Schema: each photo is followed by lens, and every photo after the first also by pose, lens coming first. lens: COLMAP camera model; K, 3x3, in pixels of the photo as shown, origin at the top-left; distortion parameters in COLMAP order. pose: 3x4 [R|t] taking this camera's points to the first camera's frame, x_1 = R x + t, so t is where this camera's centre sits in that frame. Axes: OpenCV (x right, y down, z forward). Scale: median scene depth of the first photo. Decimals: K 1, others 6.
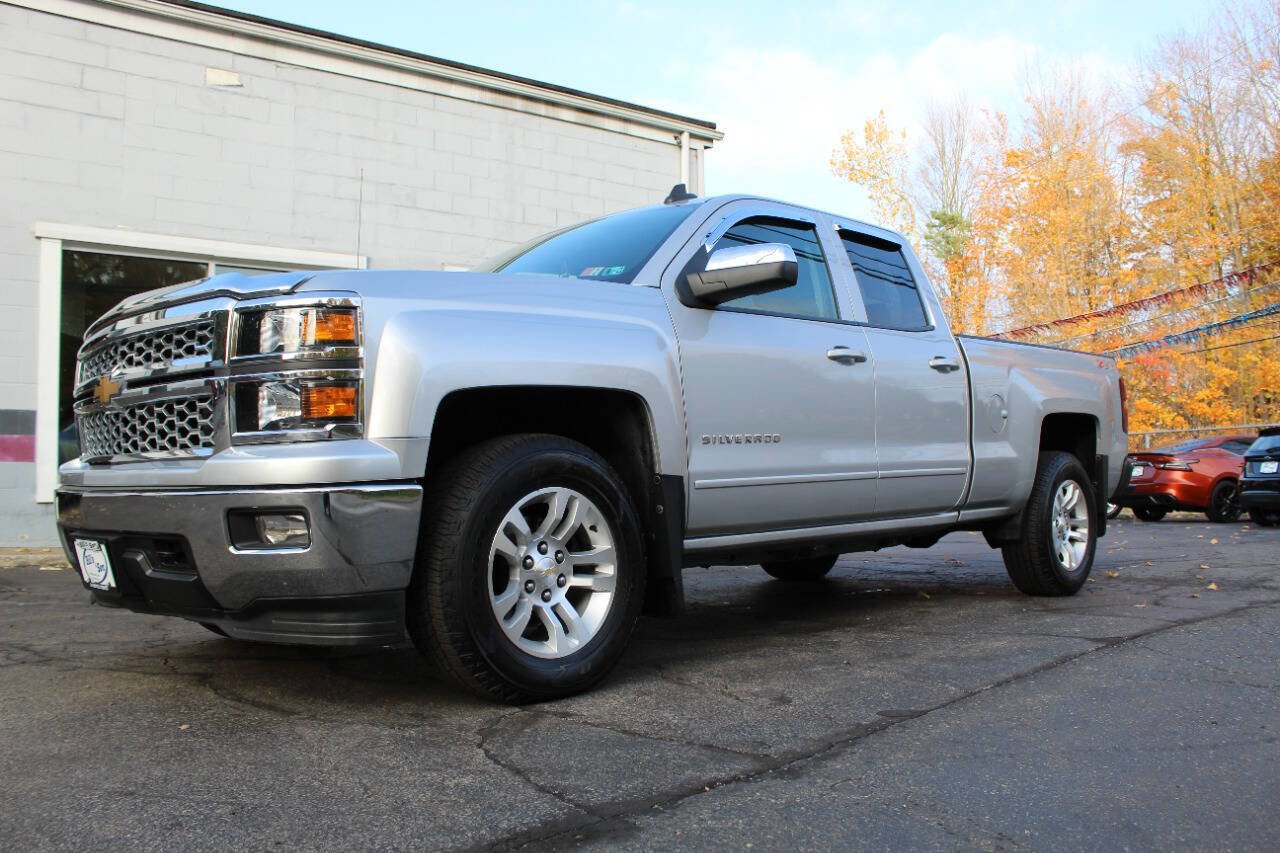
lens RADIAL K [[1069.6, 0, 637.2], [0, 1069.6, 399.2], [0, 0, 1]] dist [-0.164472, 0.145619]
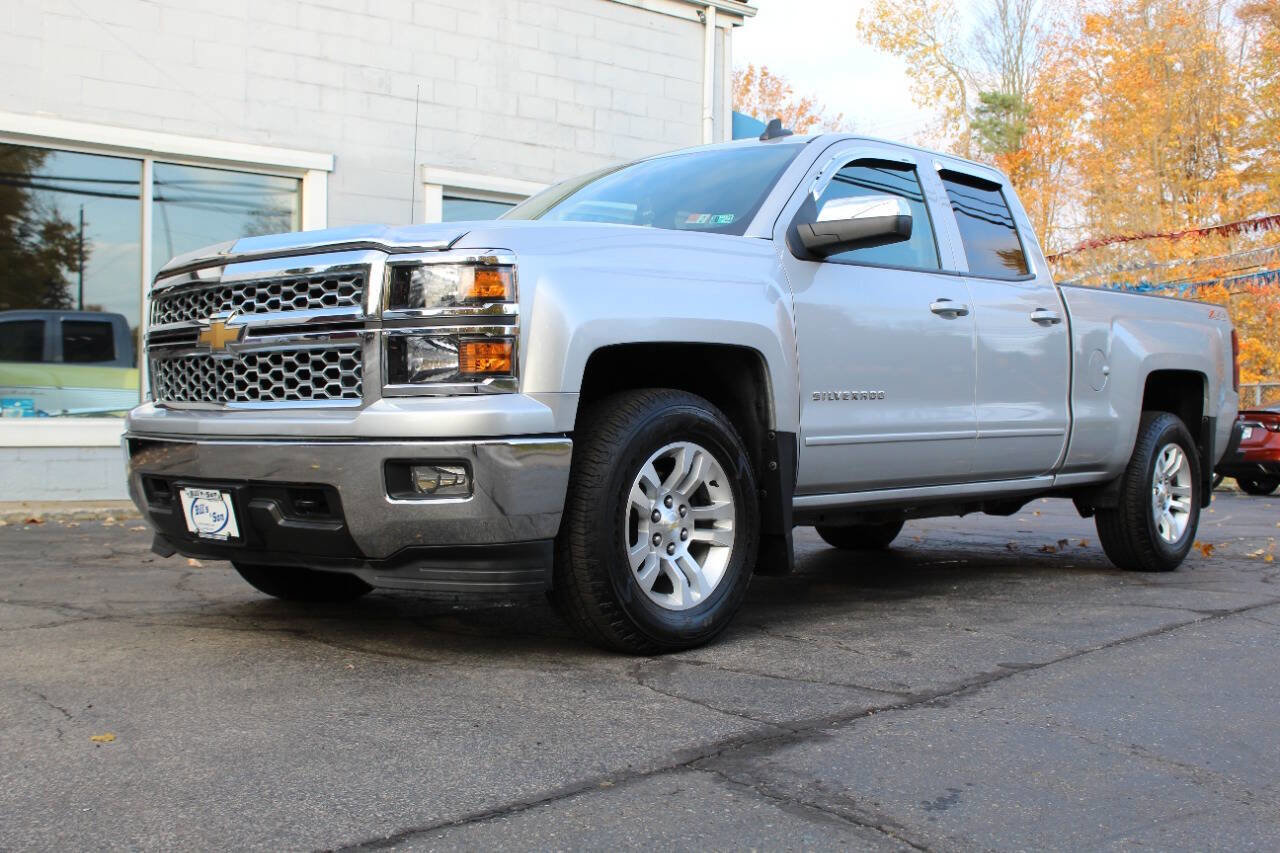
lens RADIAL K [[1400.8, 0, 638.1], [0, 1400.8, 384.8], [0, 0, 1]] dist [-0.115501, 0.136084]
pose [[0.999175, 0.021019, 0.034751, -0.137321], [-0.022559, 0.998753, 0.044528, -0.024894], [-0.033772, -0.045275, 0.998404, -0.266554]]
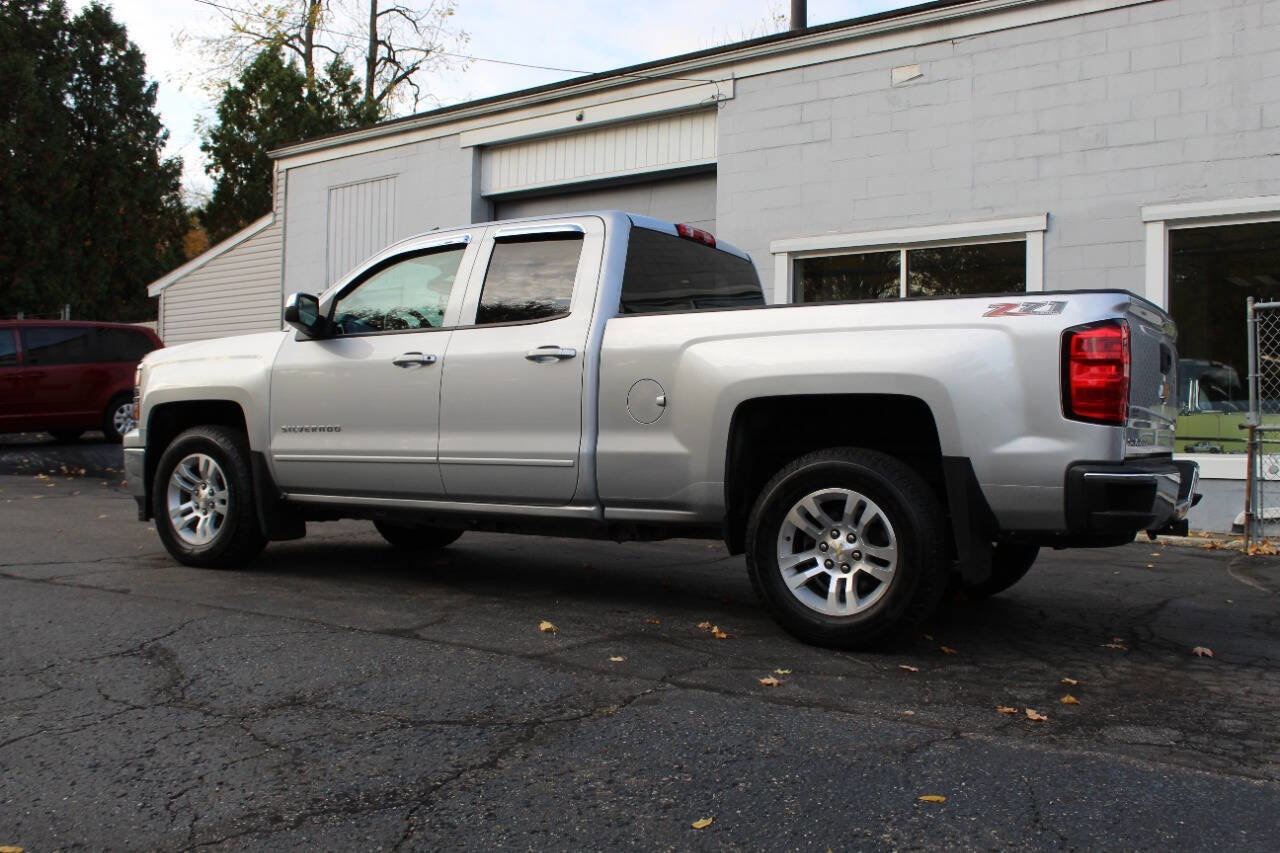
lens RADIAL K [[1218.8, 0, 638.4], [0, 1218.8, 391.9], [0, 0, 1]] dist [-0.149401, 0.178600]
pose [[0.257219, -0.012769, -0.966269, 1.773031], [0.047860, 0.998854, -0.000459, 0.008728], [0.965167, -0.046127, 0.257536, 0.993788]]
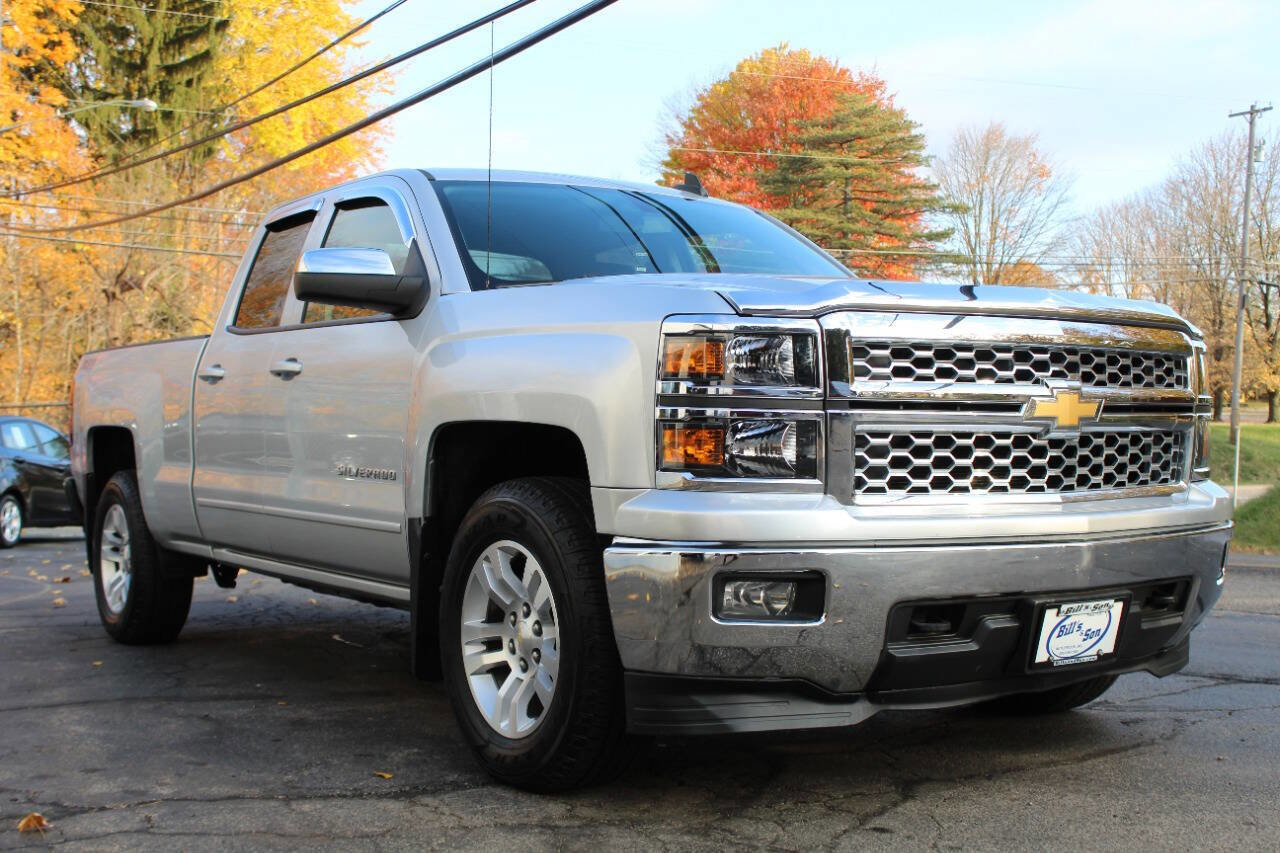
lens RADIAL K [[1446.4, 0, 639.9], [0, 1446.4, 446.5], [0, 0, 1]] dist [-0.018250, -0.017514]
pose [[0.183608, 0.014465, 0.982893, -1.373387], [-0.067523, 0.997716, -0.002069, 0.035918], [-0.980678, -0.065988, 0.184165, 0.932872]]
